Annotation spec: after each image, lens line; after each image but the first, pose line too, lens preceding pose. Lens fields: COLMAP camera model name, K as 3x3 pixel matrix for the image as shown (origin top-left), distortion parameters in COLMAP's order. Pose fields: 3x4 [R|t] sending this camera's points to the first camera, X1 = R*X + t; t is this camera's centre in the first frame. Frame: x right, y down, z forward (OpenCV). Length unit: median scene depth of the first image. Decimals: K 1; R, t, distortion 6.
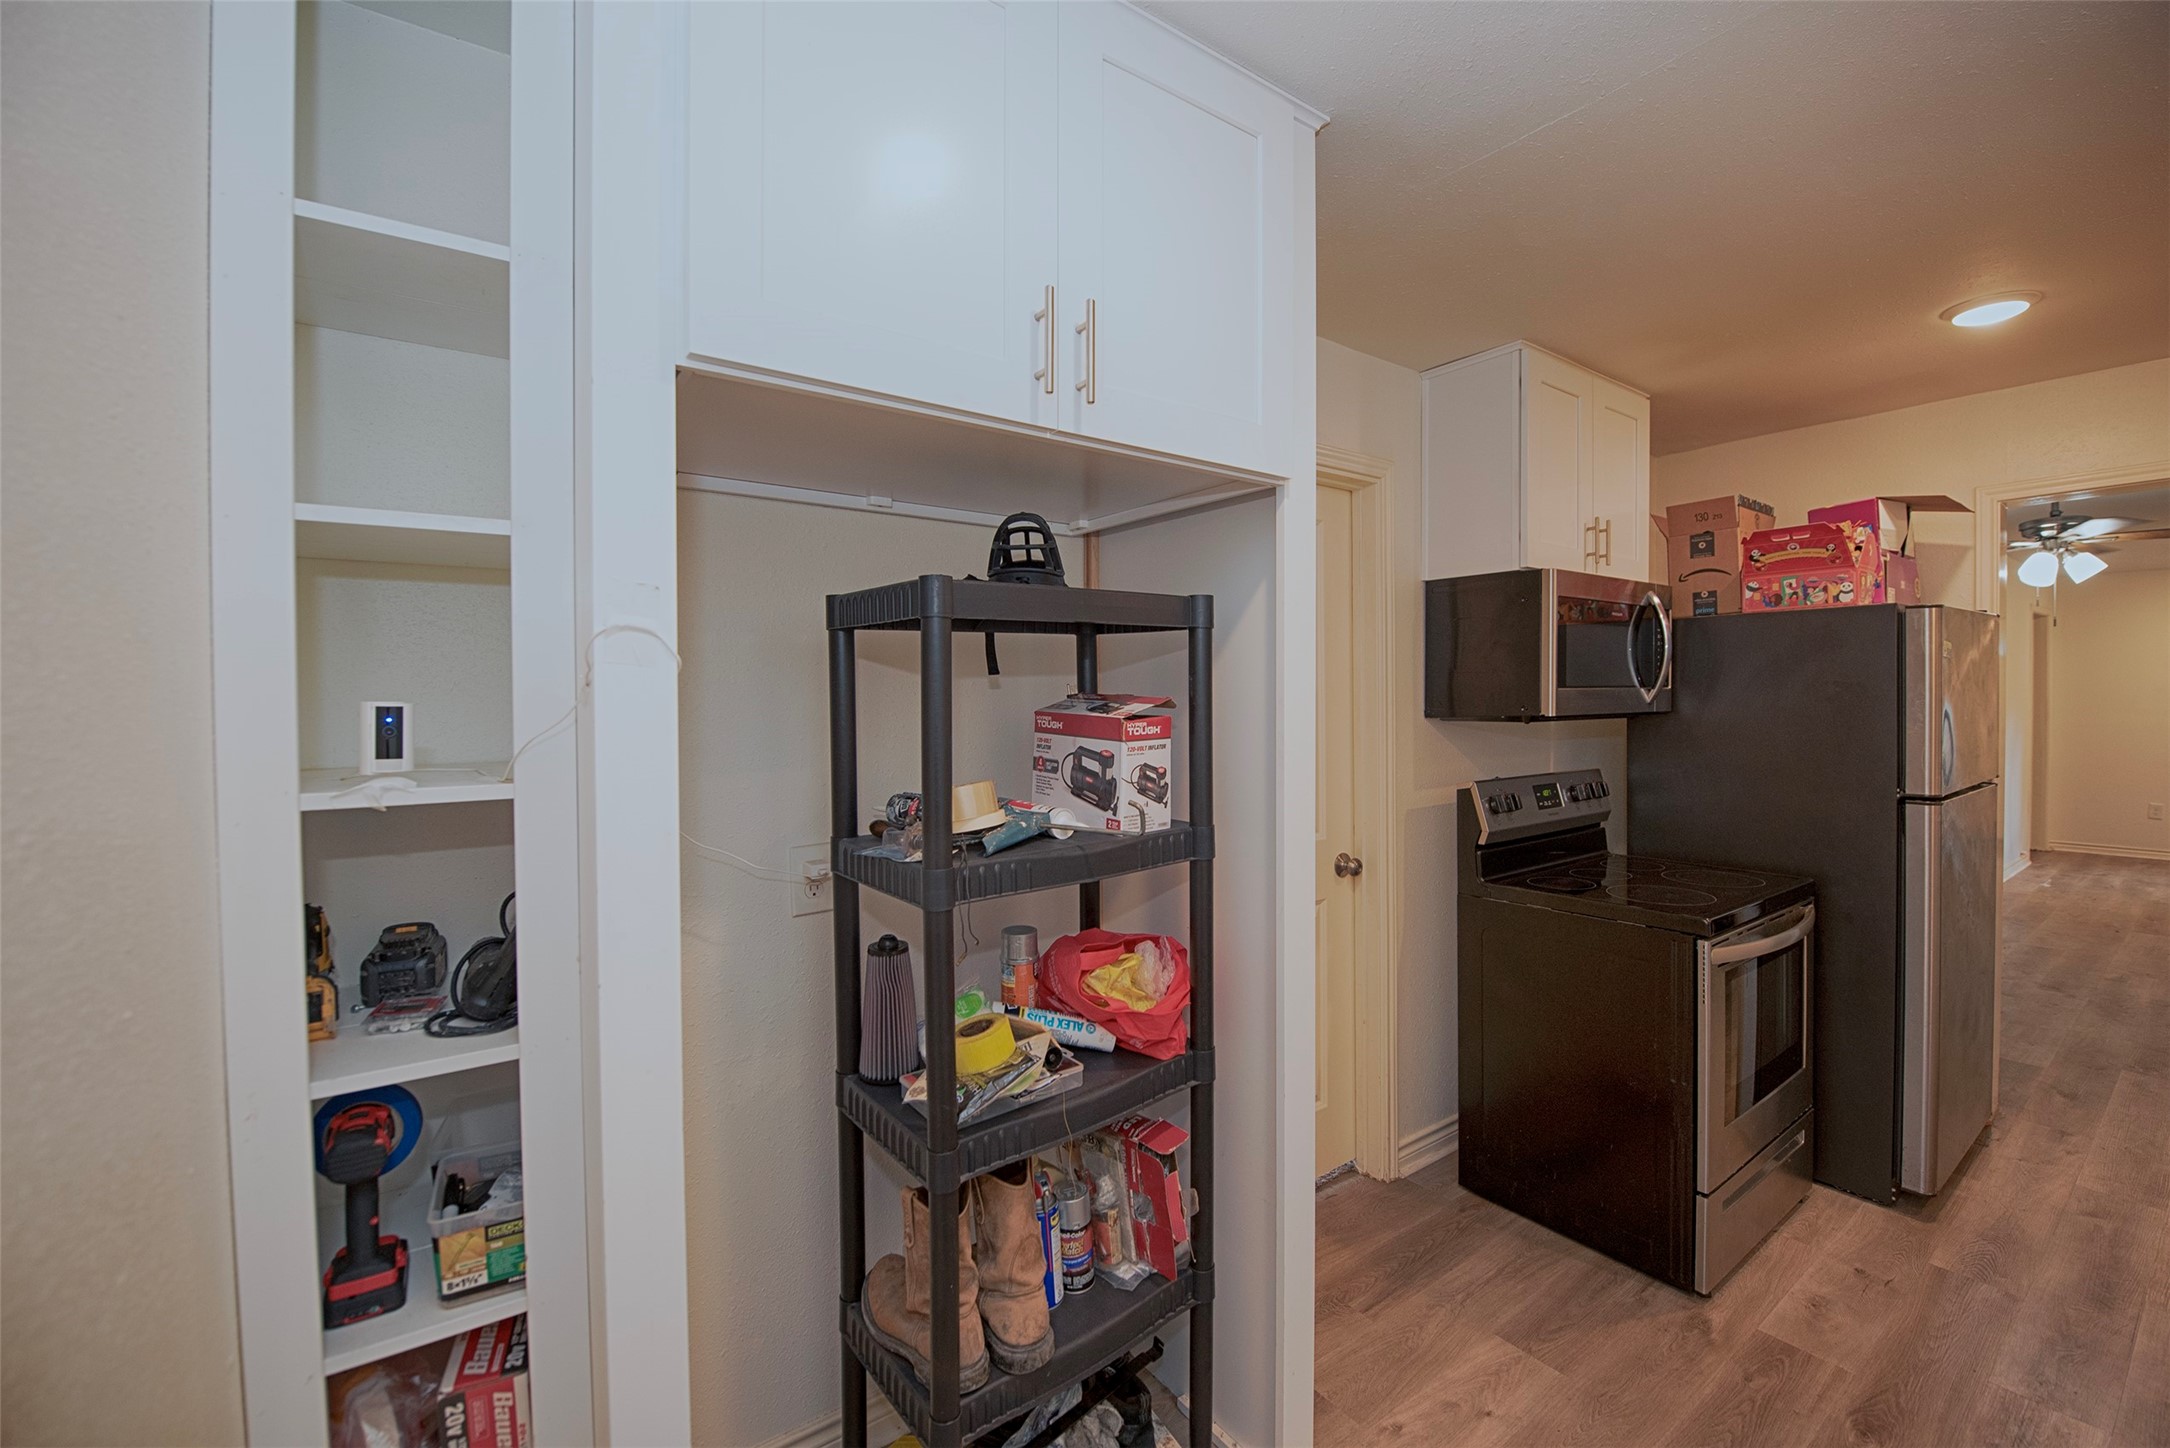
lens RADIAL K [[878.5, 0, 1087.4], [0, 878.5, 715.8], [0, 0, 1]] dist [-0.021144, -0.000785]
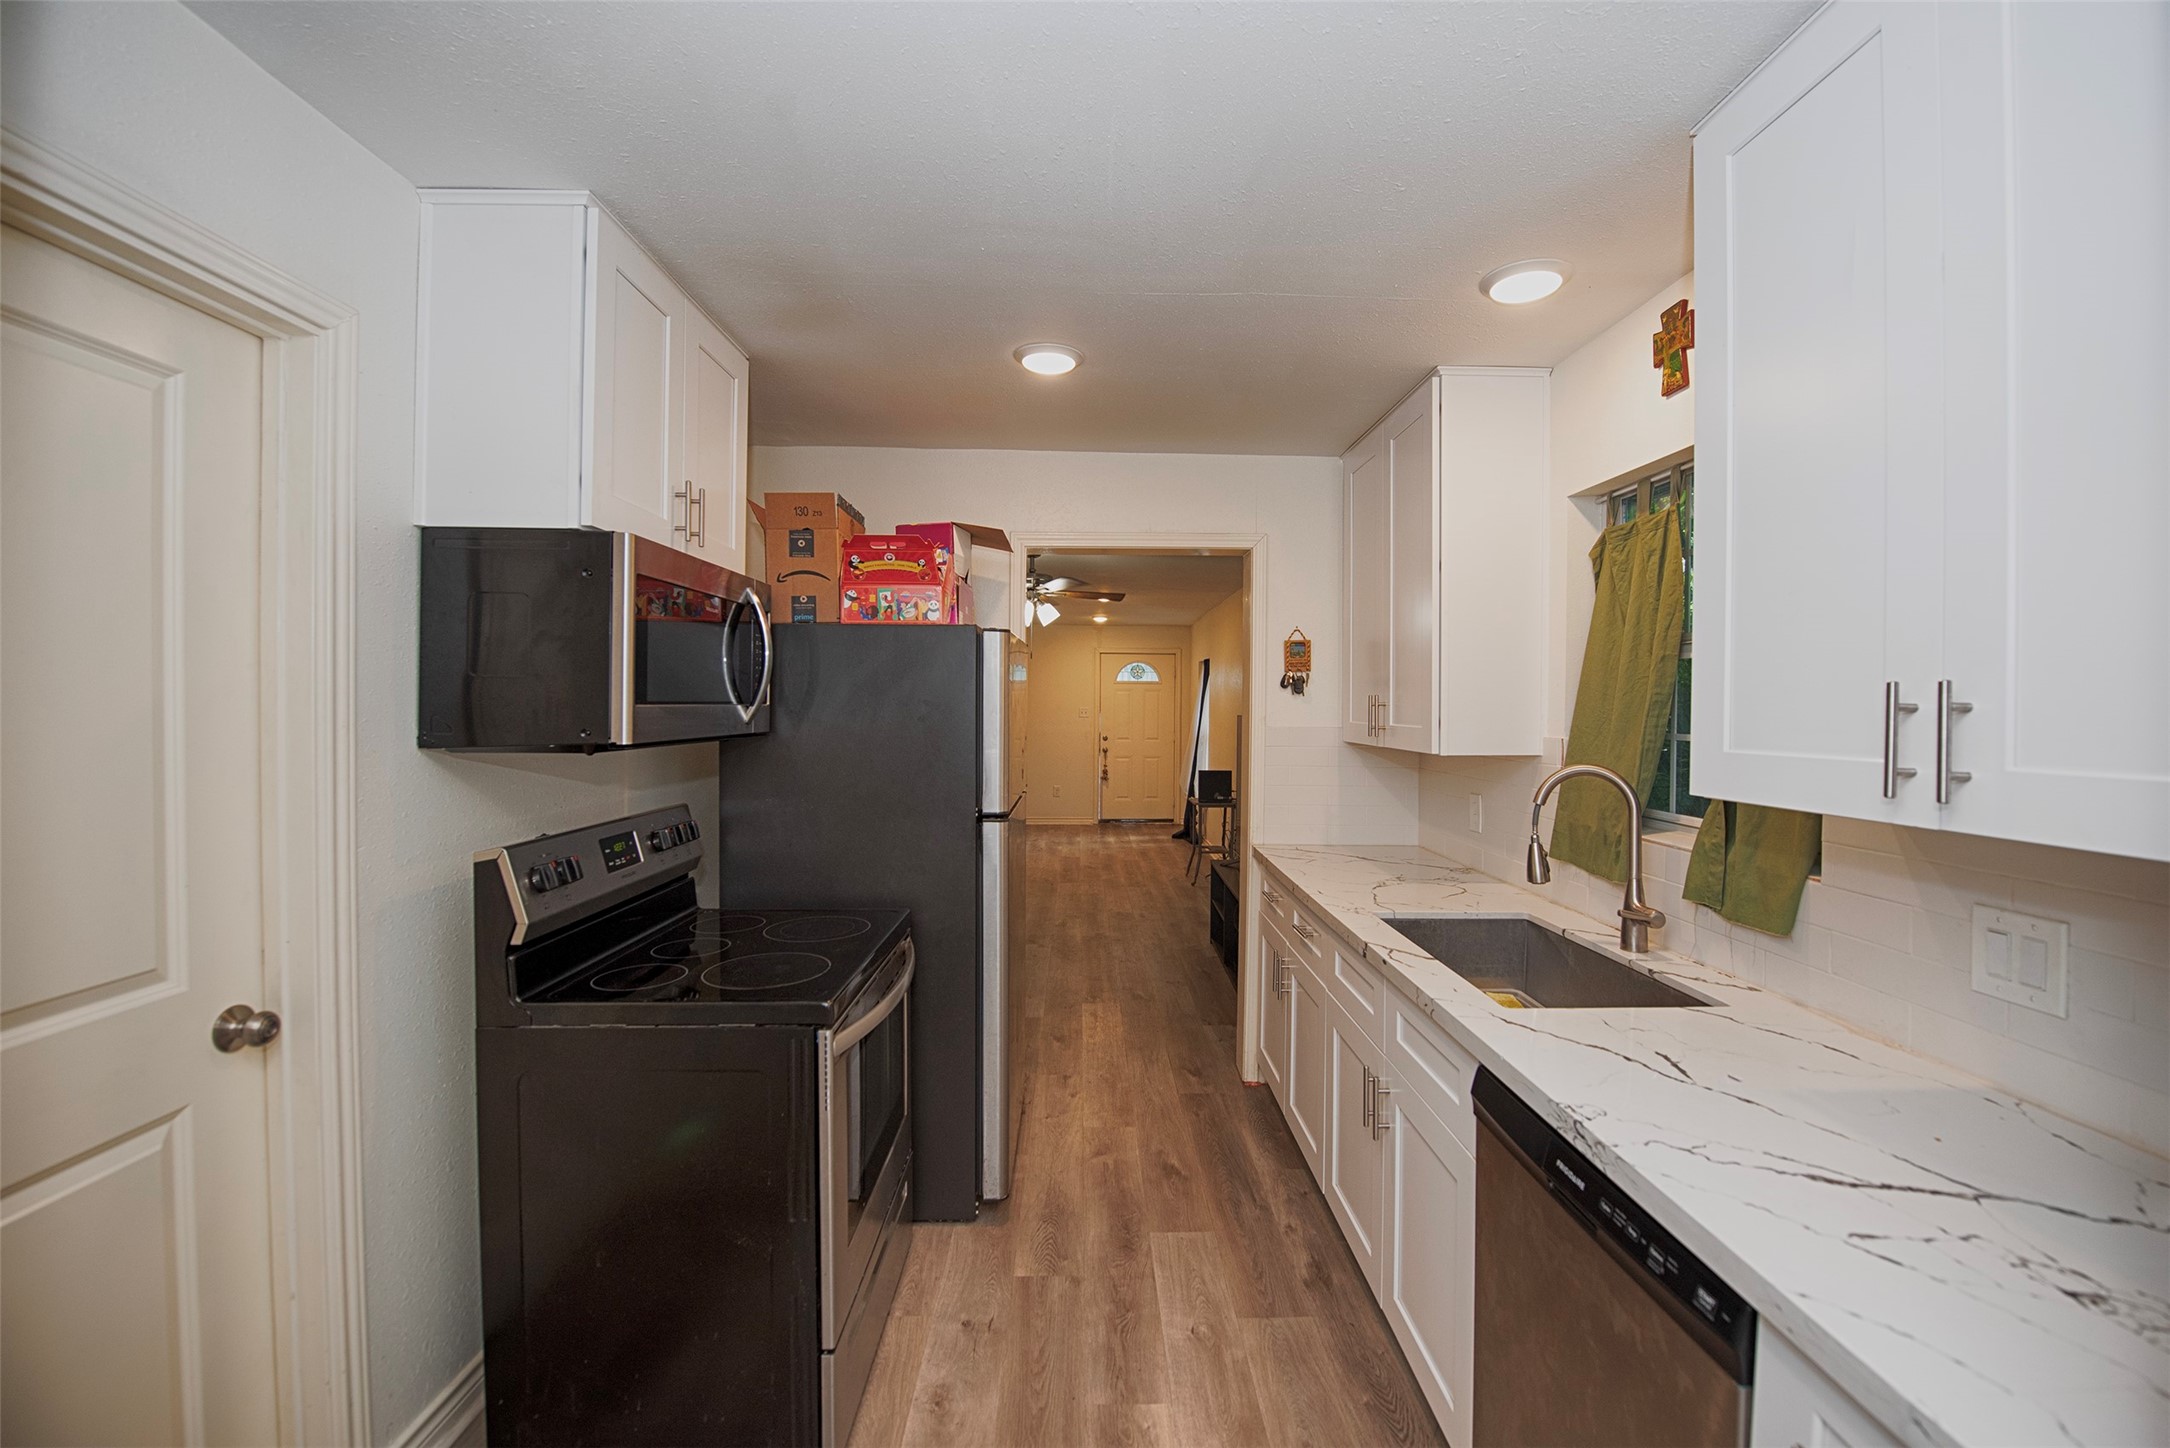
lens RADIAL K [[878.5, 0, 1120.2], [0, 878.5, 709.0], [0, 0, 1]] dist [-0.021144, -0.000785]
pose [[0.538044, 0.009422, 0.842864, 0.143557], [0.005132, 0.999882, -0.014453, -0.014505], [-0.842901, 0.012102, 0.537932, 0.267275]]
